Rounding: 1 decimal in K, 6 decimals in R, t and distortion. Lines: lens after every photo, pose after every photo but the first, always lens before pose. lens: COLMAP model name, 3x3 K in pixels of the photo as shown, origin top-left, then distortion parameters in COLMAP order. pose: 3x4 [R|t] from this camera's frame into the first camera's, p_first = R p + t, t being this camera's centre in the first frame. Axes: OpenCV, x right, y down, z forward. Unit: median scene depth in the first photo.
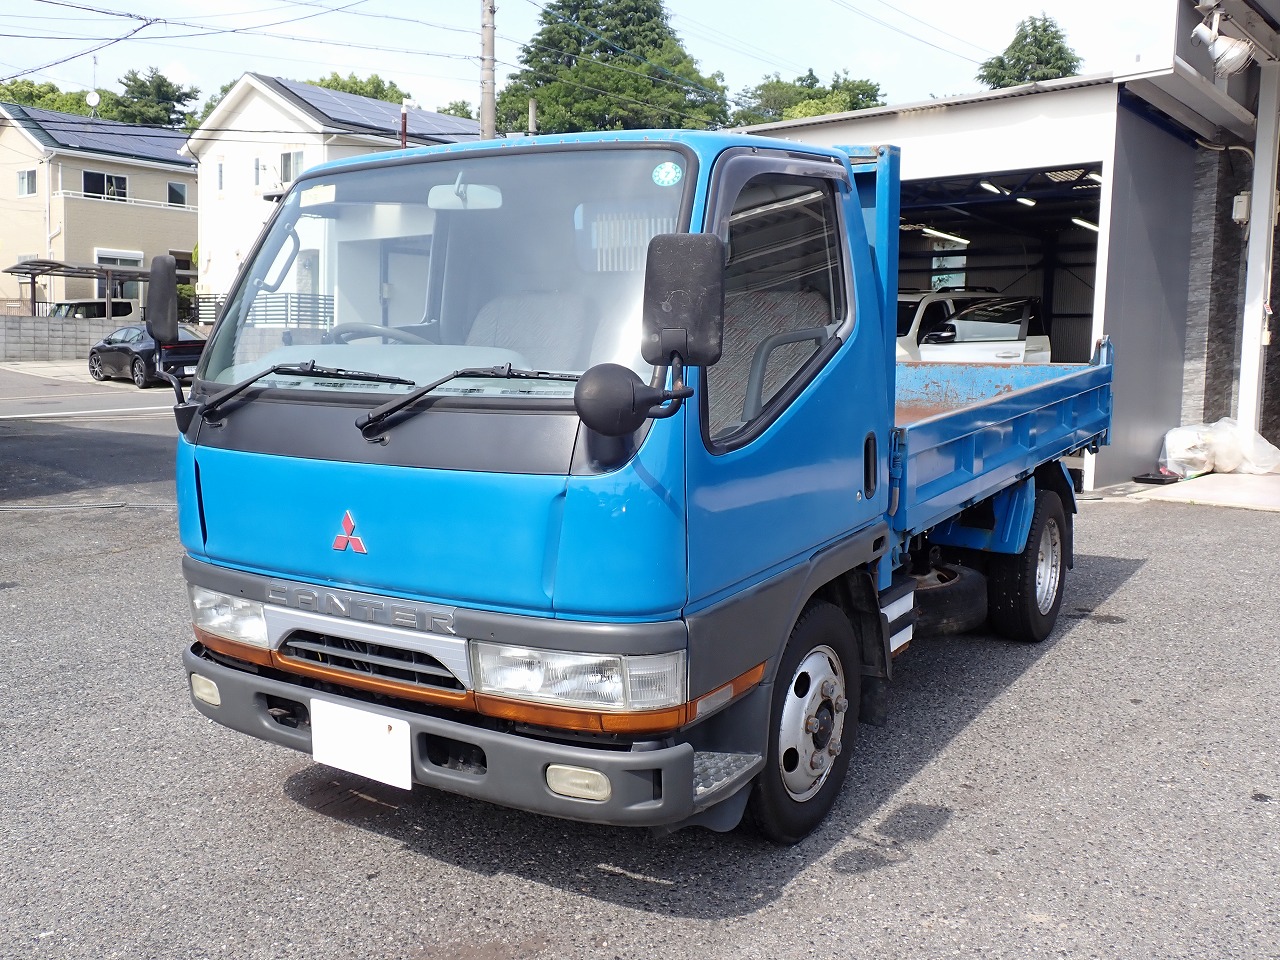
lens RADIAL K [[2271.7, 0, 640.0], [0, 2271.7, 480.0], [0, 0, 1]] dist [0.000381, -0.127289]
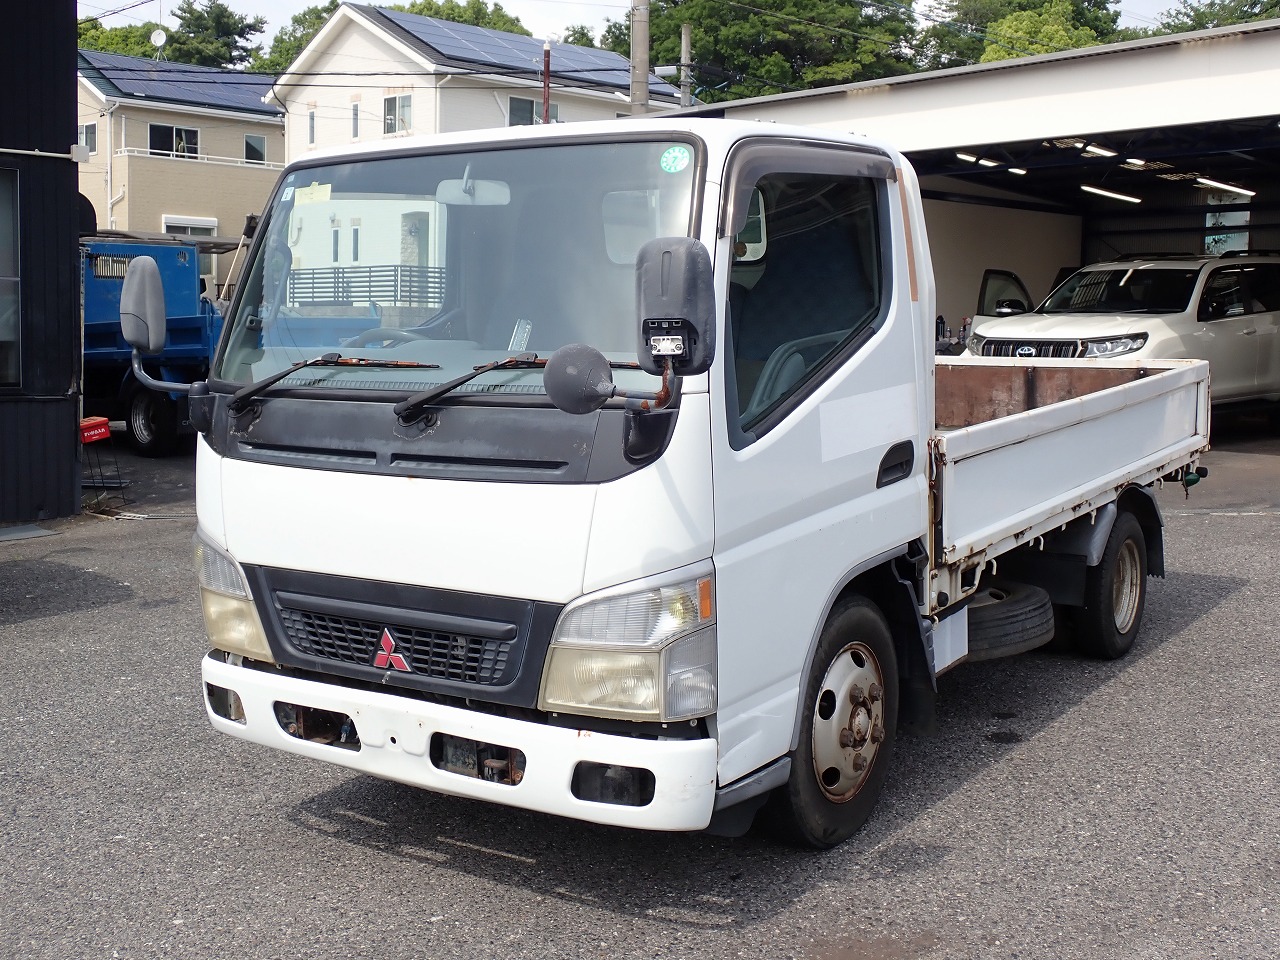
lens RADIAL K [[2271.7, 0, 640.0], [0, 2271.7, 480.0], [0, 0, 1]] dist [0.000381, -0.127289]
pose [[0.985217, 0.001521, -0.171305, 0.080001], [-0.000979, 0.999994, 0.003247, -0.006423], [0.171309, -0.003032, 0.985213, 0.197361]]
